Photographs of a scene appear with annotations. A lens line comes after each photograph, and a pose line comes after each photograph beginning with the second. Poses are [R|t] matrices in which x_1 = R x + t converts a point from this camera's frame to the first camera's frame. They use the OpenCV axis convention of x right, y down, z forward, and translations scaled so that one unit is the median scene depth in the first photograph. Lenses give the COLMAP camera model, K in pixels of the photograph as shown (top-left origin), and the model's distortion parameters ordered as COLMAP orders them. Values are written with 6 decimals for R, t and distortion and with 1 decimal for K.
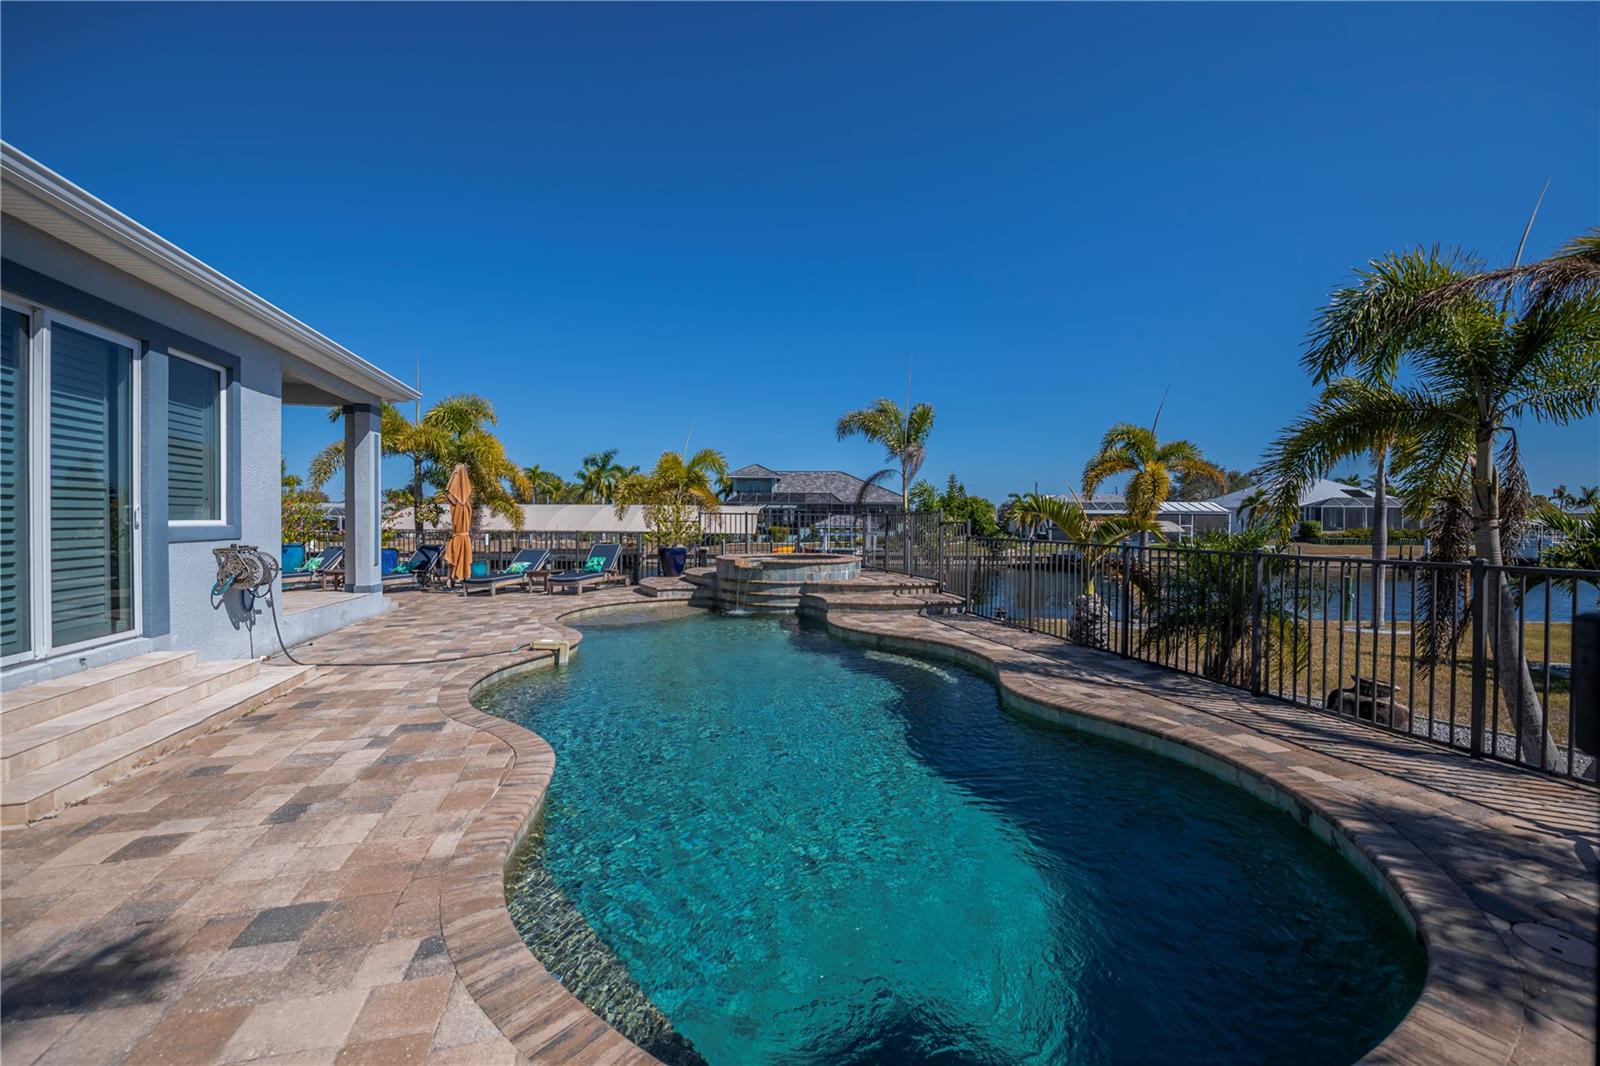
lens RADIAL K [[638.8, 0, 807.9], [0, 638.8, 527.4], [0, 0, 1]] dist [-0.013713, -0.002794]
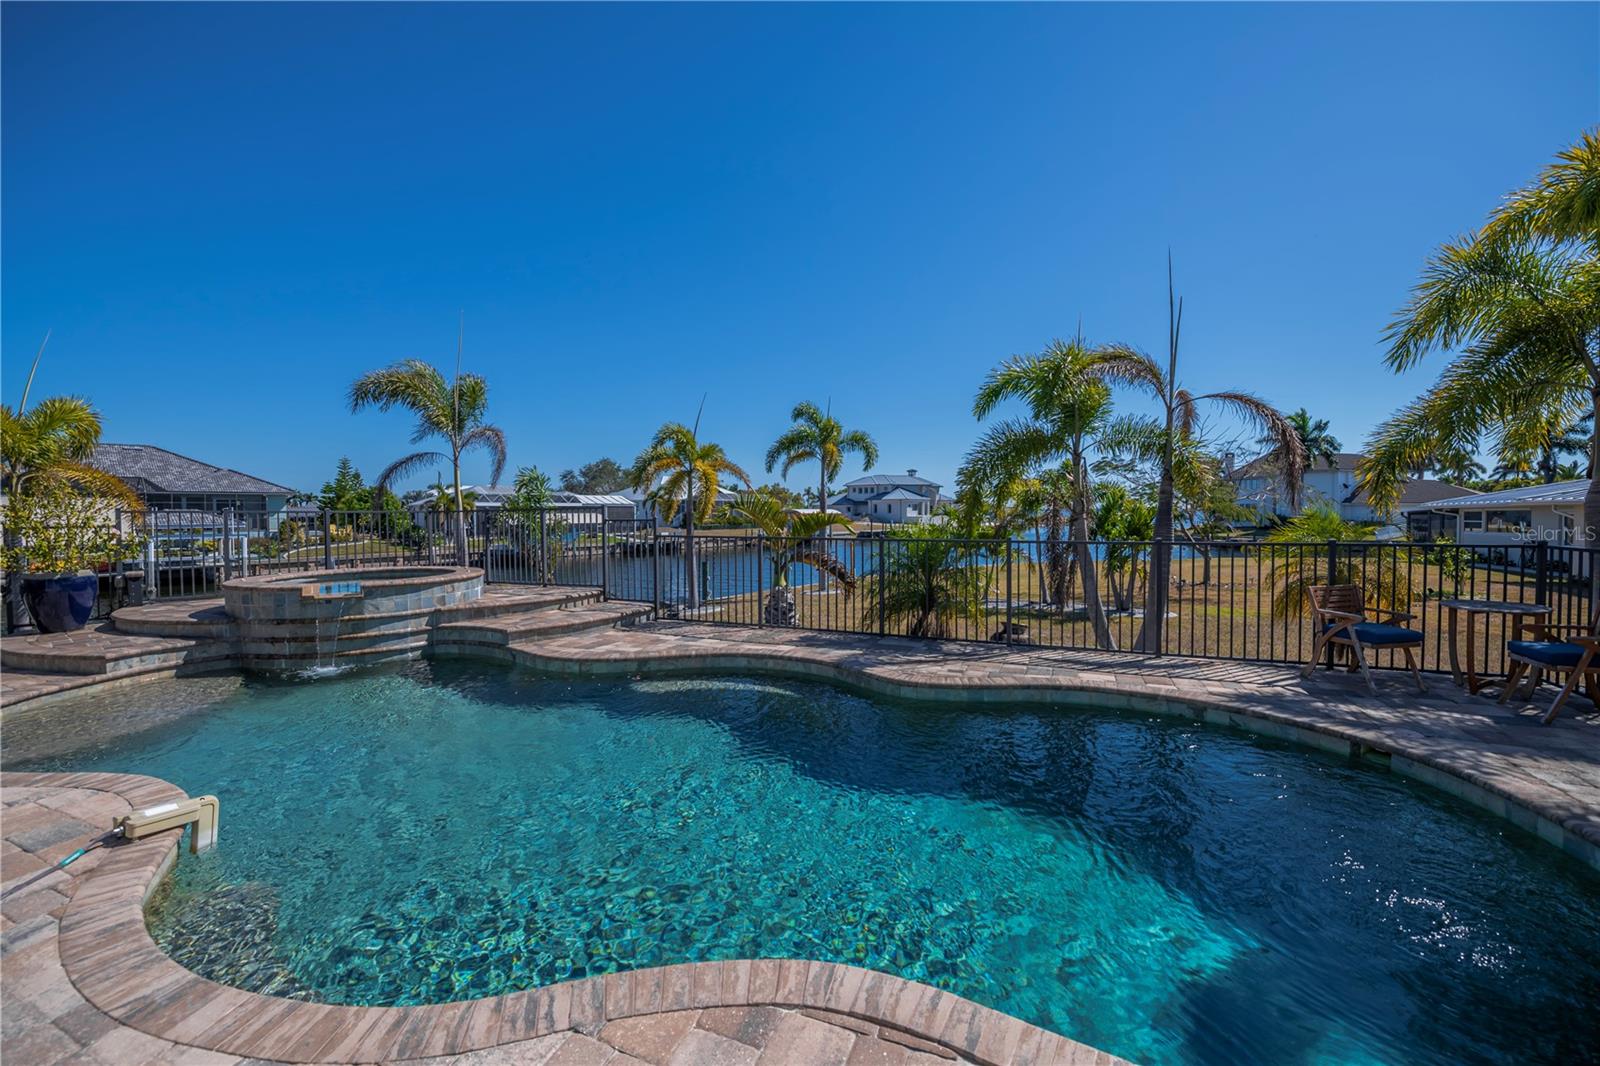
lens RADIAL K [[638.8, 0, 807.9], [0, 638.8, 527.4], [0, 0, 1]] dist [-0.013713, -0.002794]
pose [[0.621509, -0.029033, 0.782868, -0.325398], [0.019162, 0.999577, 0.021858, -0.013328], [-0.783172, 0.001416, 0.621803, 0.263334]]
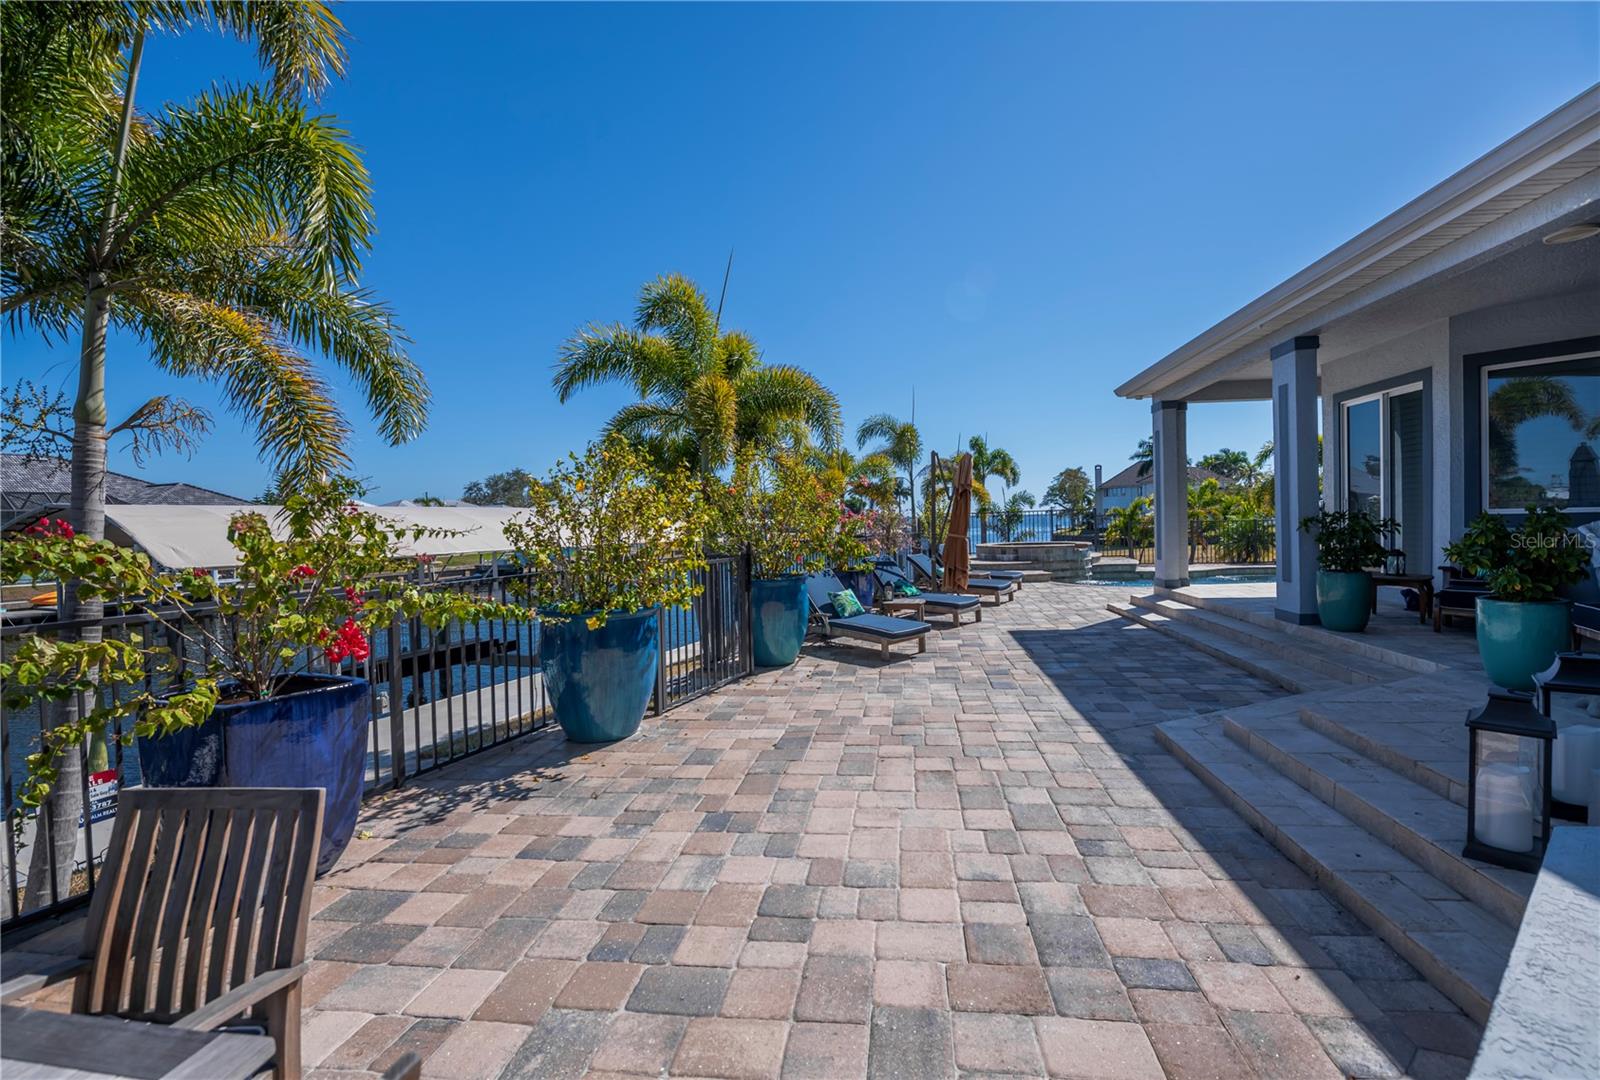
lens RADIAL K [[679.6, 0, 818.8], [0, 679.6, 534.4], [0, 0, 1]] dist [0.000304, 0.000029]
pose [[0.394659, -0.035282, 0.918150, -1.986323], [0.039415, 0.998993, 0.021446, -0.029467], [-0.917982, 0.027725, 0.395652, 1.105855]]
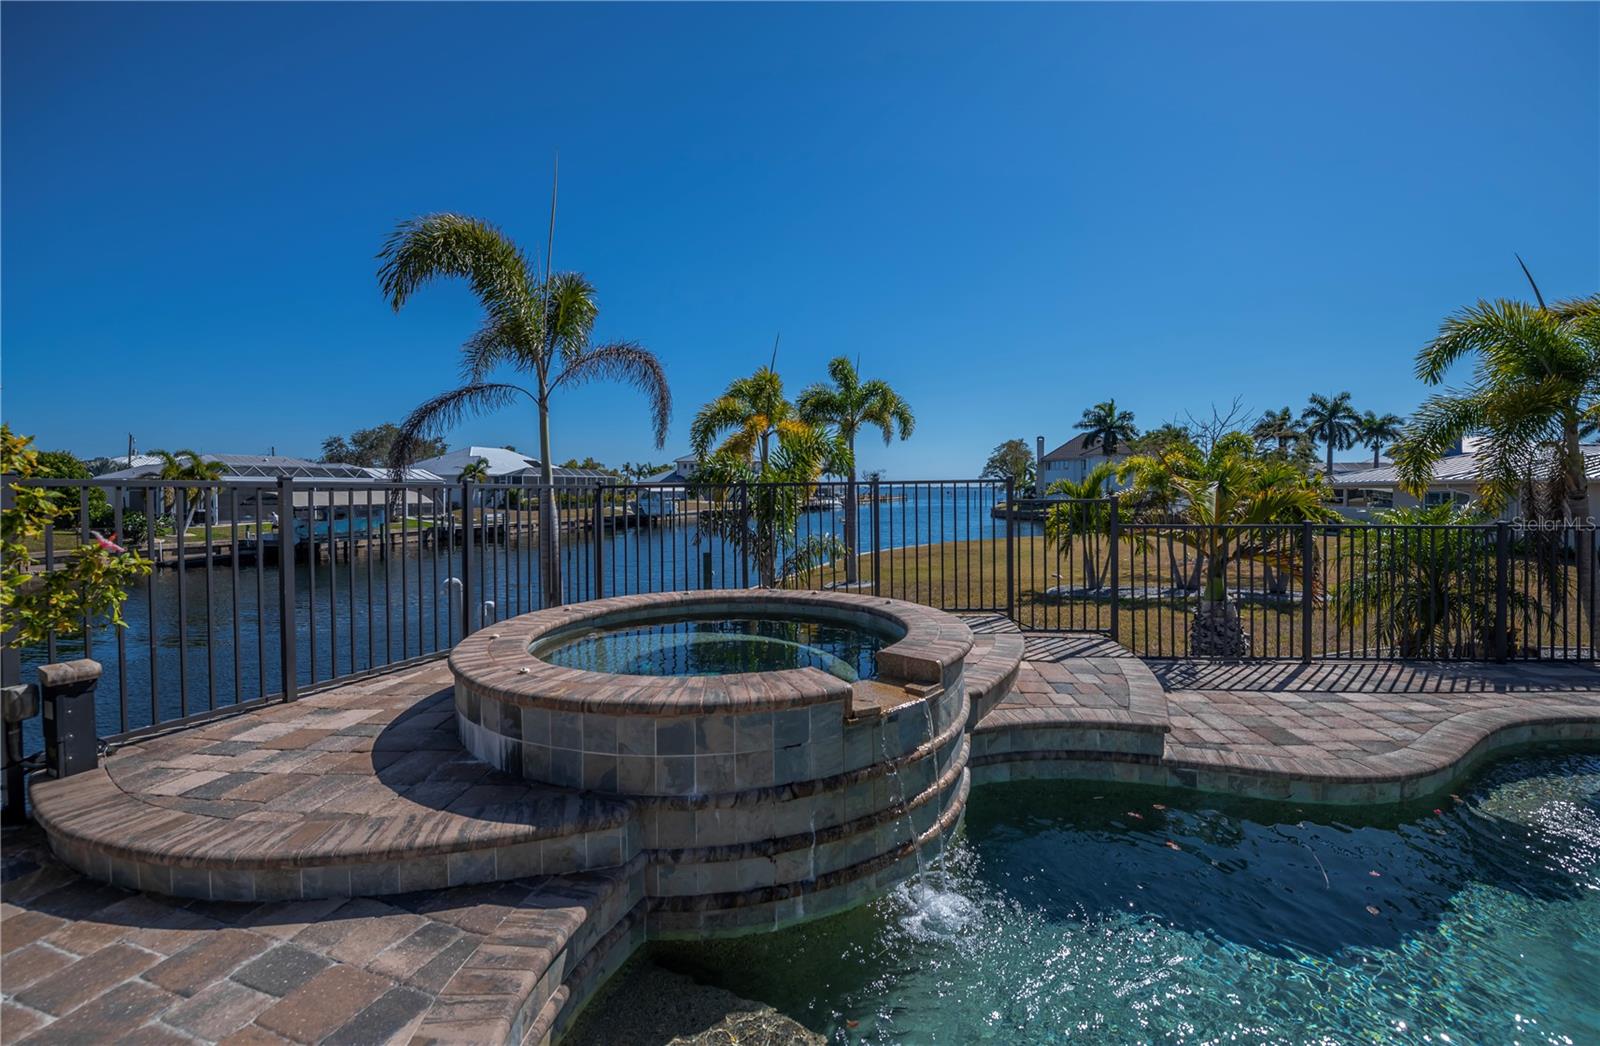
lens RADIAL K [[650.9, 0, 822.5], [0, 650.9, 502.9], [0, 0, 1]] dist [-0.012073, -0.000120]
pose [[0.333401, -0.029488, 0.942324, -0.383161], [0.018909, 0.999519, 0.024587, -0.025665], [-0.942595, 0.009621, 0.333798, 1.111490]]
